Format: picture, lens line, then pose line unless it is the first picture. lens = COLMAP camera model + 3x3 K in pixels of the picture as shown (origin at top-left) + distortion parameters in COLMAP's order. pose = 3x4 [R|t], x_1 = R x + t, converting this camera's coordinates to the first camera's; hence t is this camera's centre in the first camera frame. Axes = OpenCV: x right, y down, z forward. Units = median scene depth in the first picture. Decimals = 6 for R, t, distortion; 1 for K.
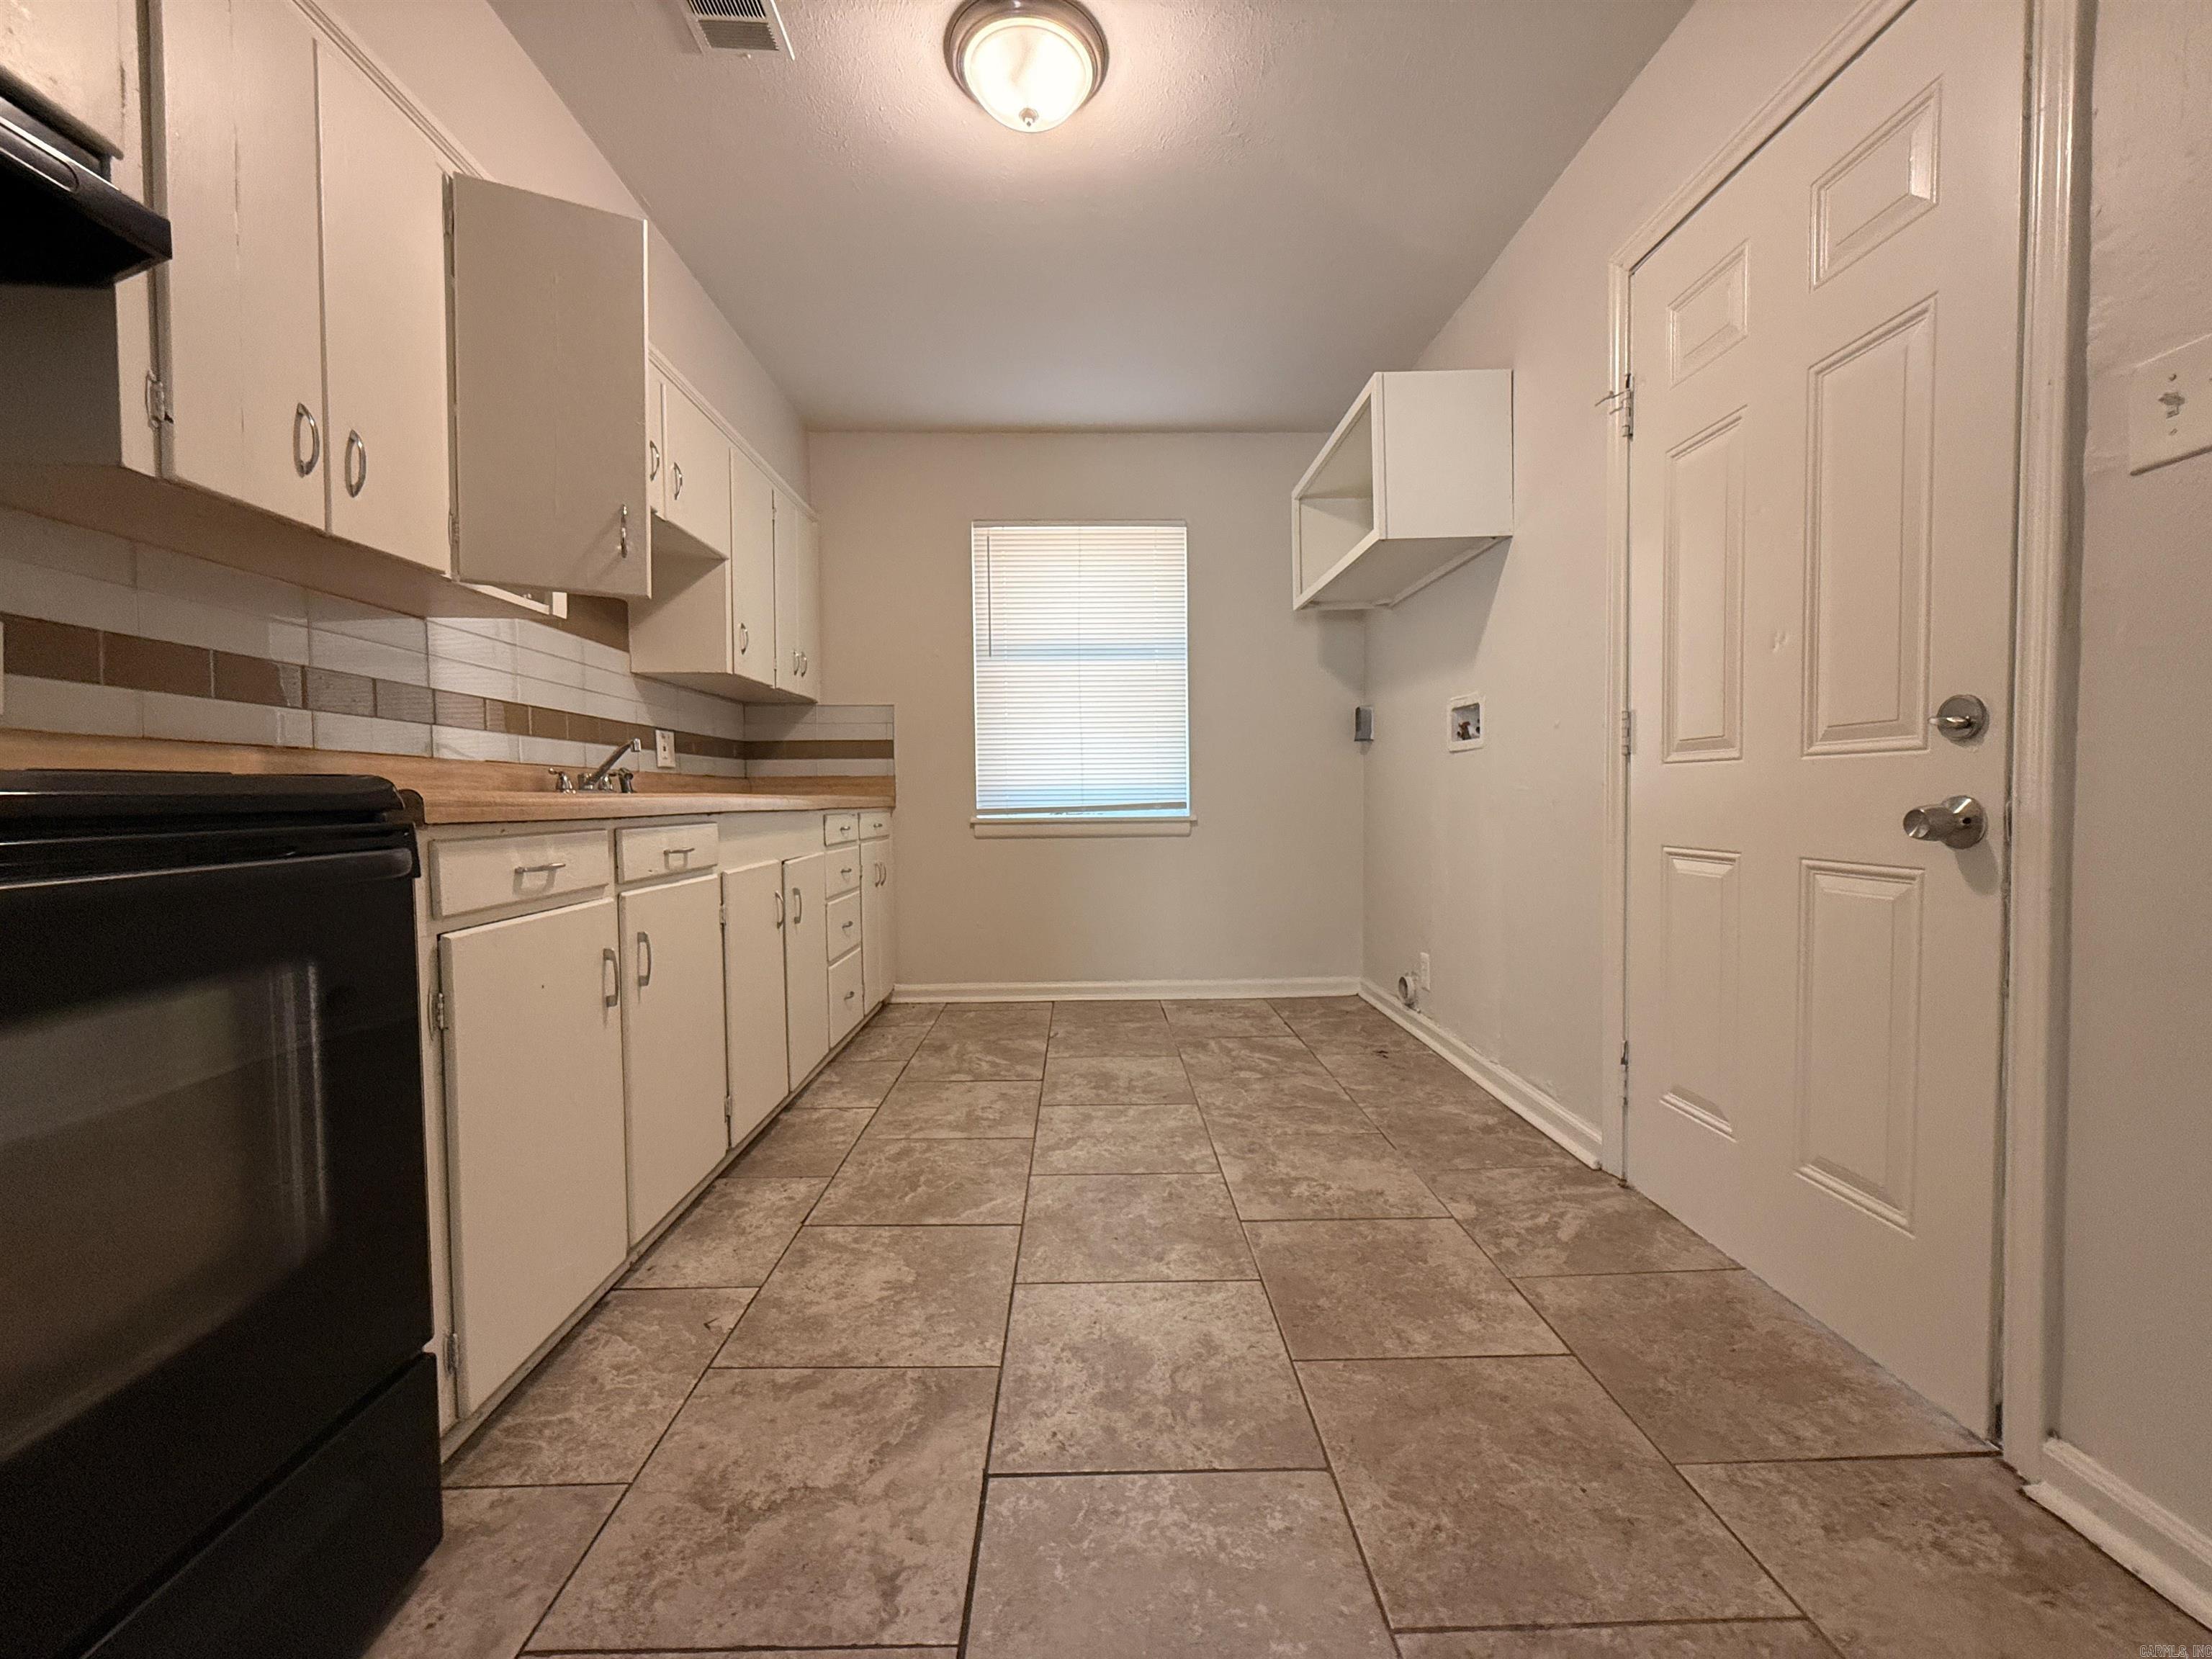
lens RADIAL K [[873.4, 0, 1098.6], [0, 873.4, 826.9], [0, 0, 1]] dist [-0.000452, 0.000446]
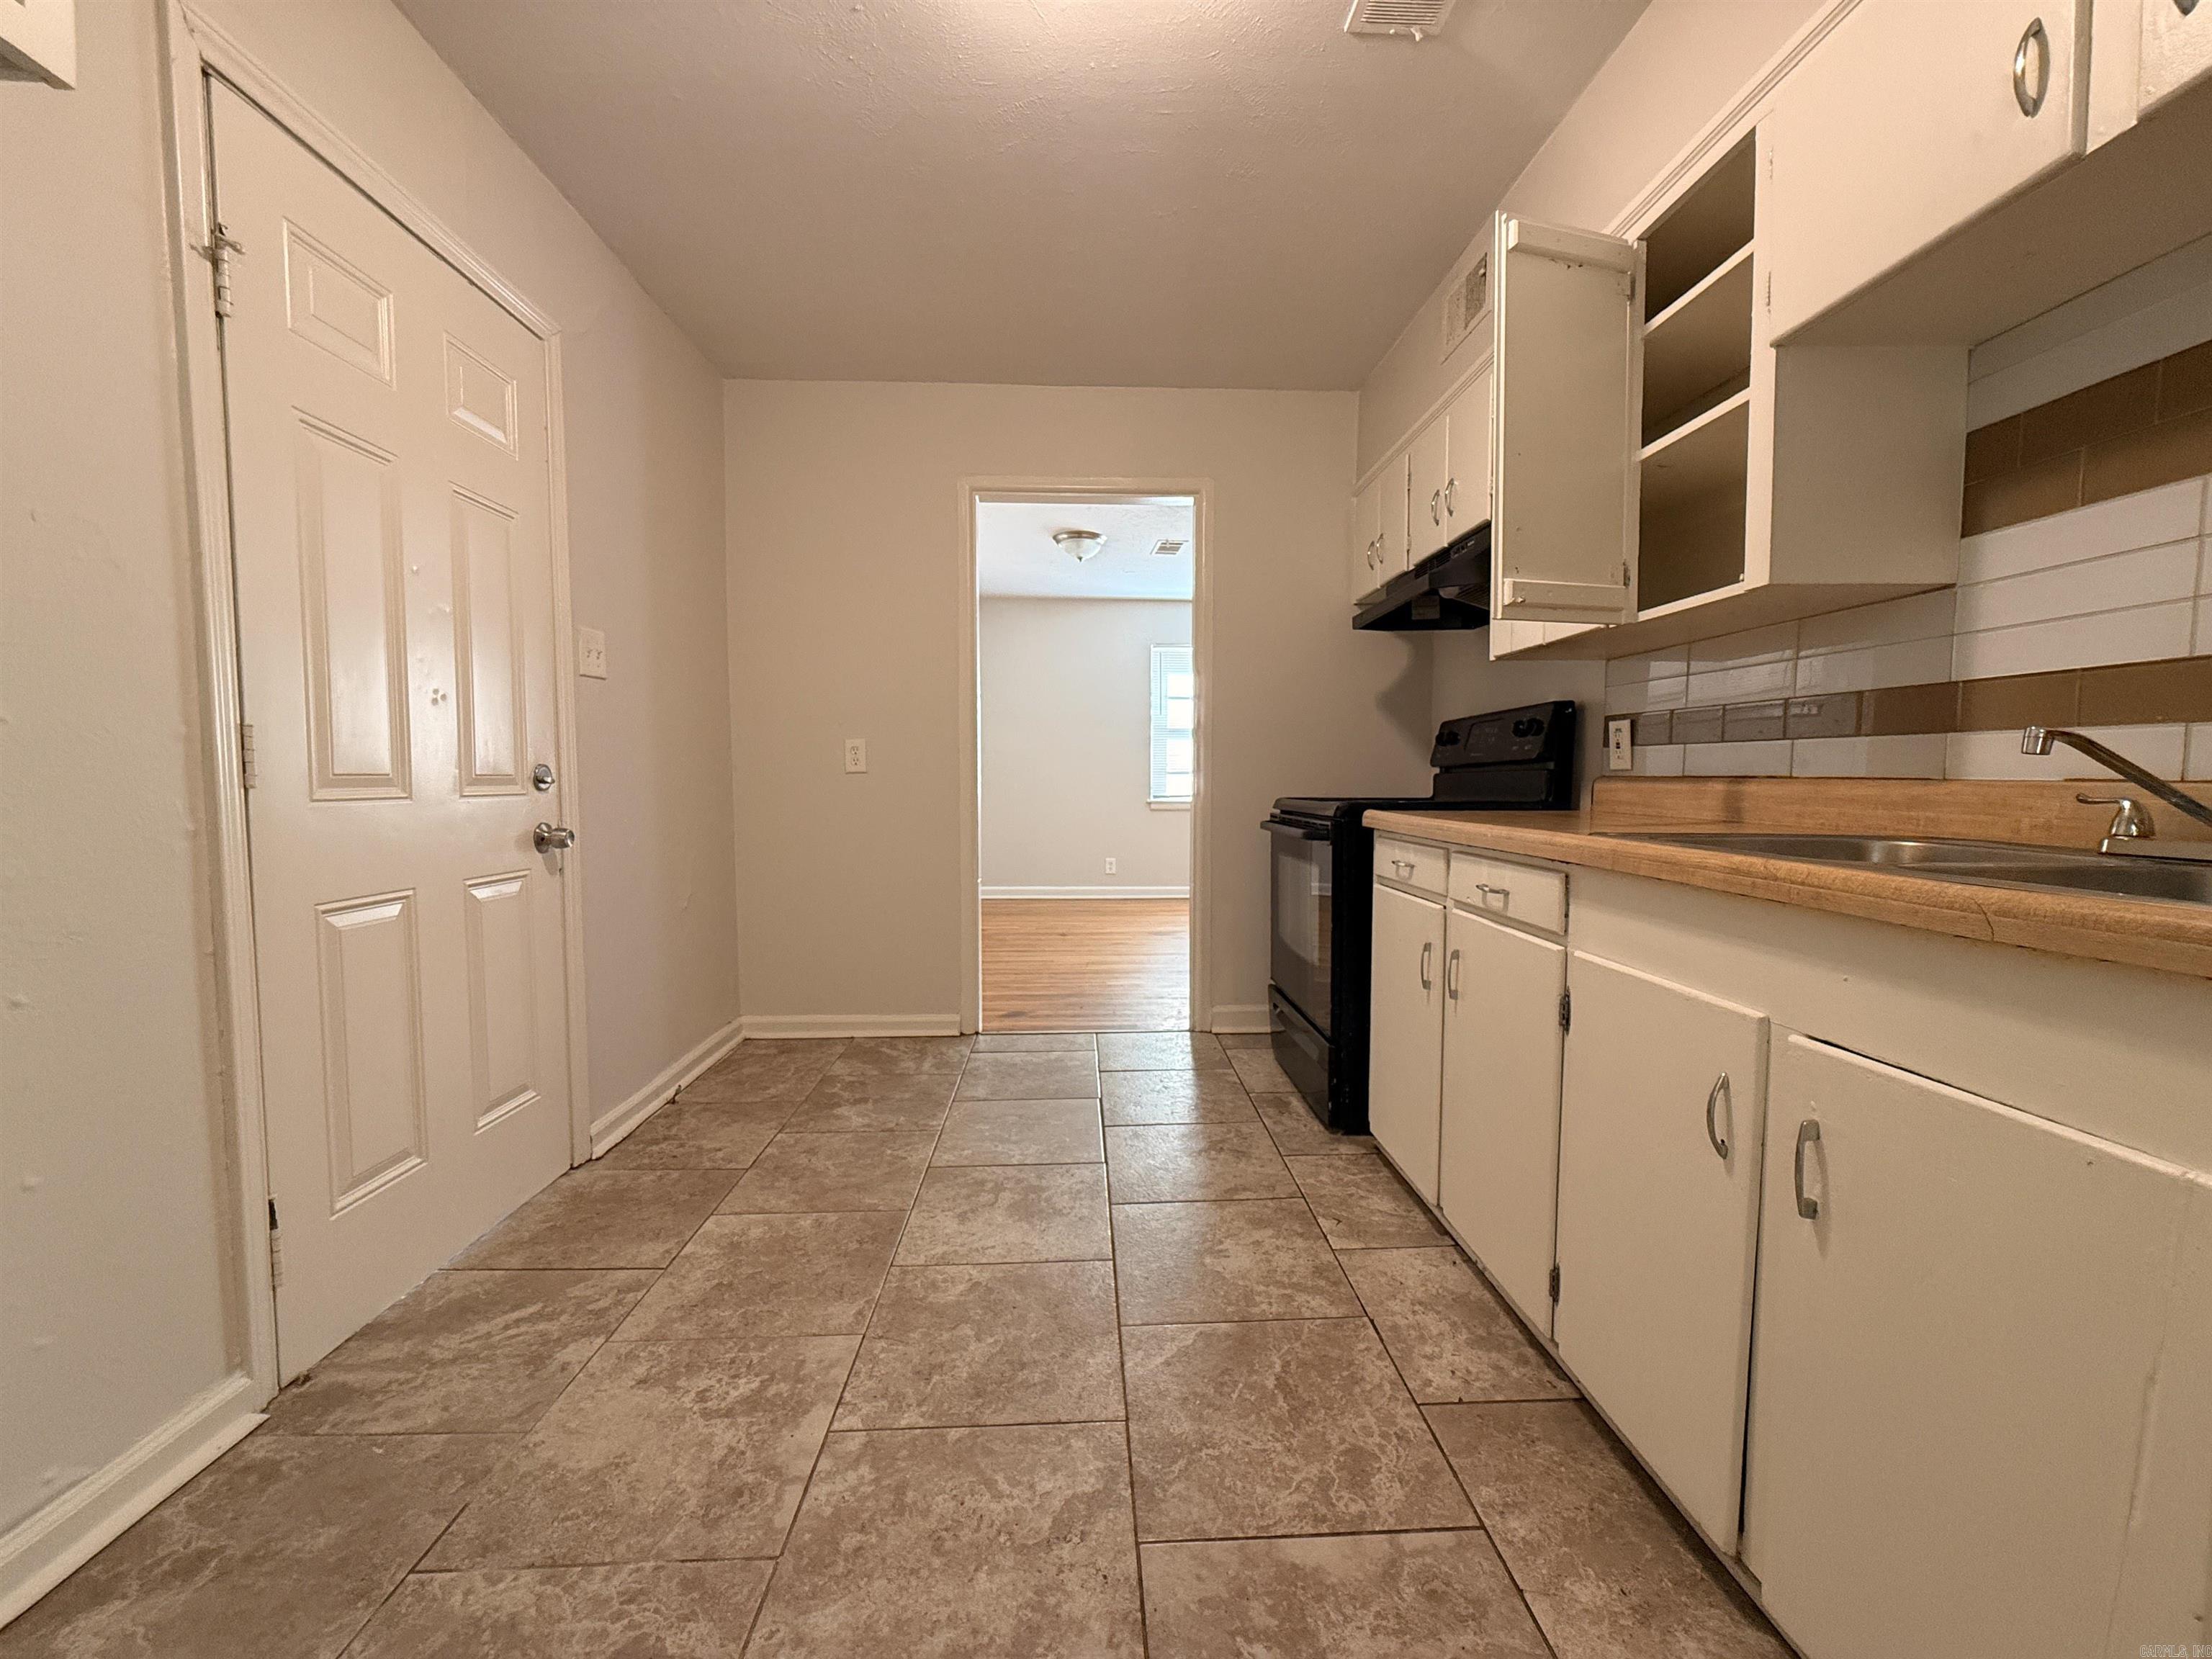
lens RADIAL K [[873.4, 0, 1098.6], [0, 873.4, 826.9], [0, 0, 1]] dist [-0.000452, 0.000446]
pose [[-0.999902, 0.009185, -0.010556, -0.063227], [0.008149, 0.995504, 0.094368, -0.121667], [0.011376, 0.094273, -0.995481, 1.837224]]
